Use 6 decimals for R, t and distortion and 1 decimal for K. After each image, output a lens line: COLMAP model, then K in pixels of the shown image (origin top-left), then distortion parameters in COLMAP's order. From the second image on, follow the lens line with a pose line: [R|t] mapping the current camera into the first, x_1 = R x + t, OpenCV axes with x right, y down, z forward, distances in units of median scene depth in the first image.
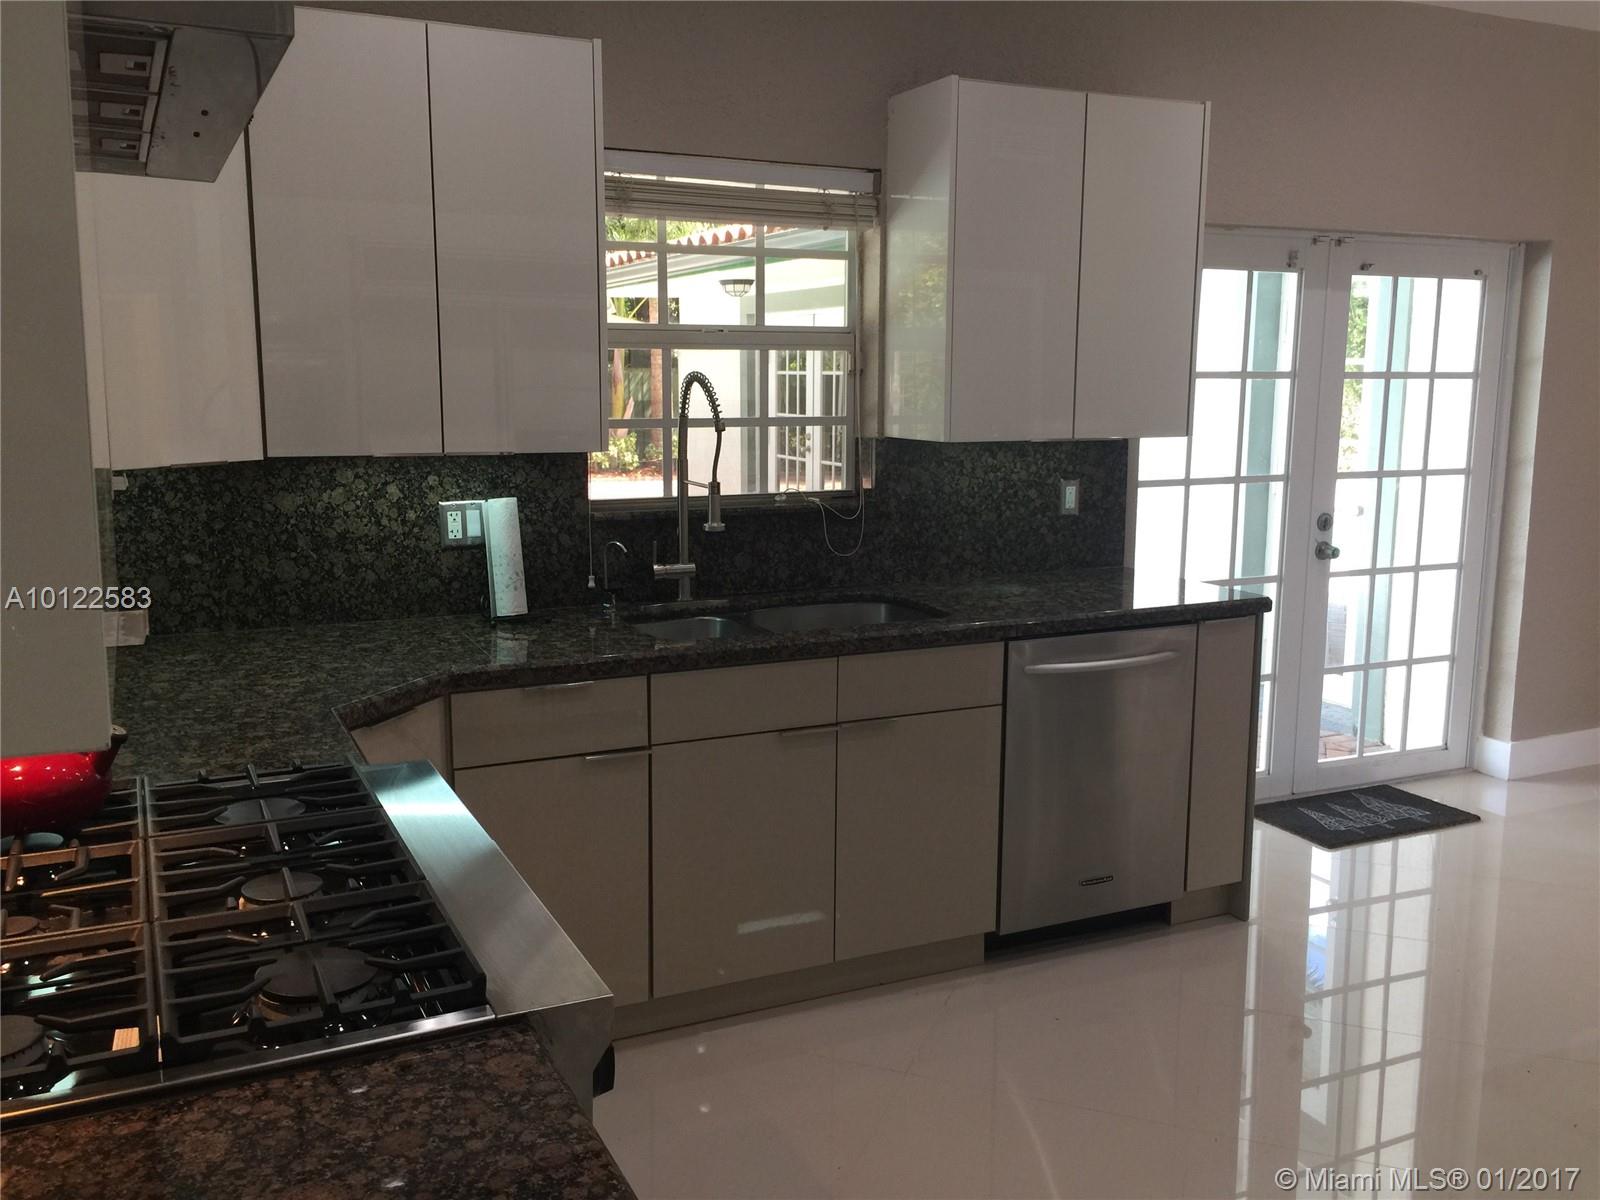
lens RADIAL K [[1397.4, 0, 805.9], [0, 1397.4, 590.1], [0, 0, 1]] dist [0.070340, -0.058496]
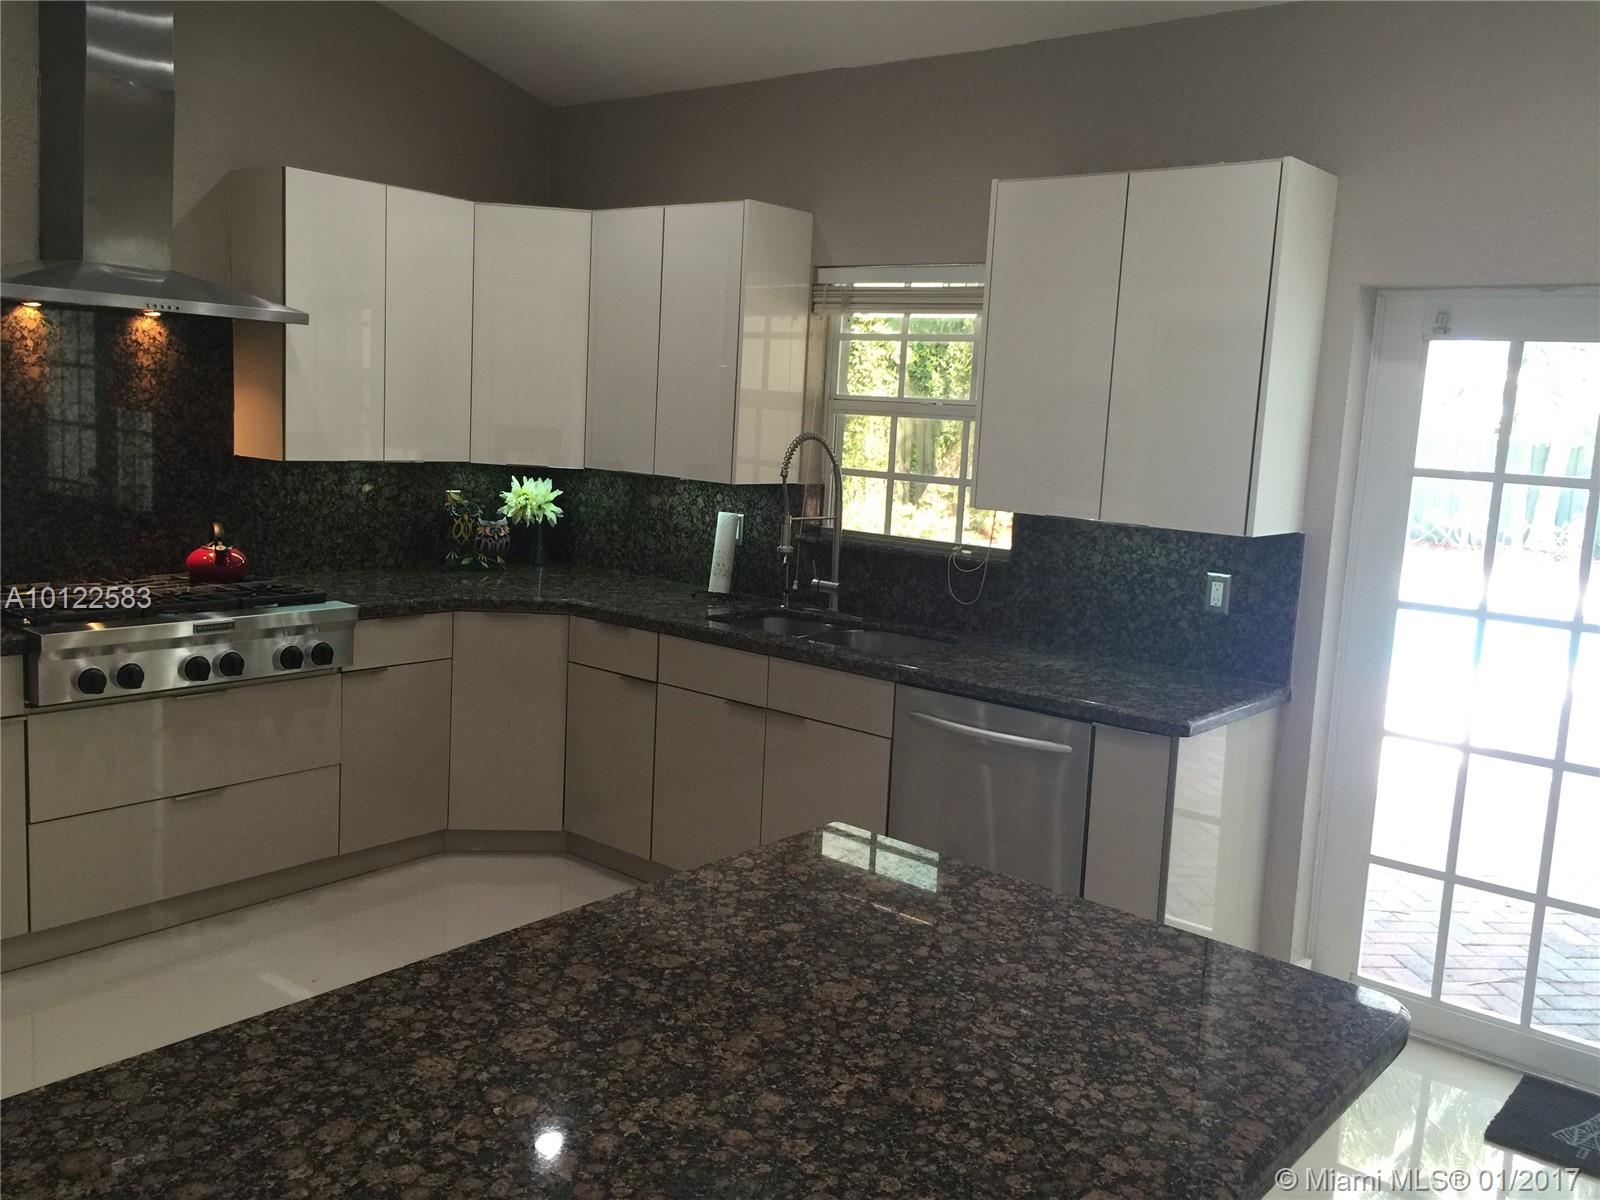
lens RADIAL K [[1397.4, 0, 807.1], [0, 1397.4, 596.3], [0, 0, 1]] dist [0.070340, -0.058496]
pose [[0.419795, 0.137993, -0.897067, 0.935215], [-0.201974, 0.977795, 0.055894, -0.064584], [0.884861, 0.157721, 0.438345, 0.375832]]
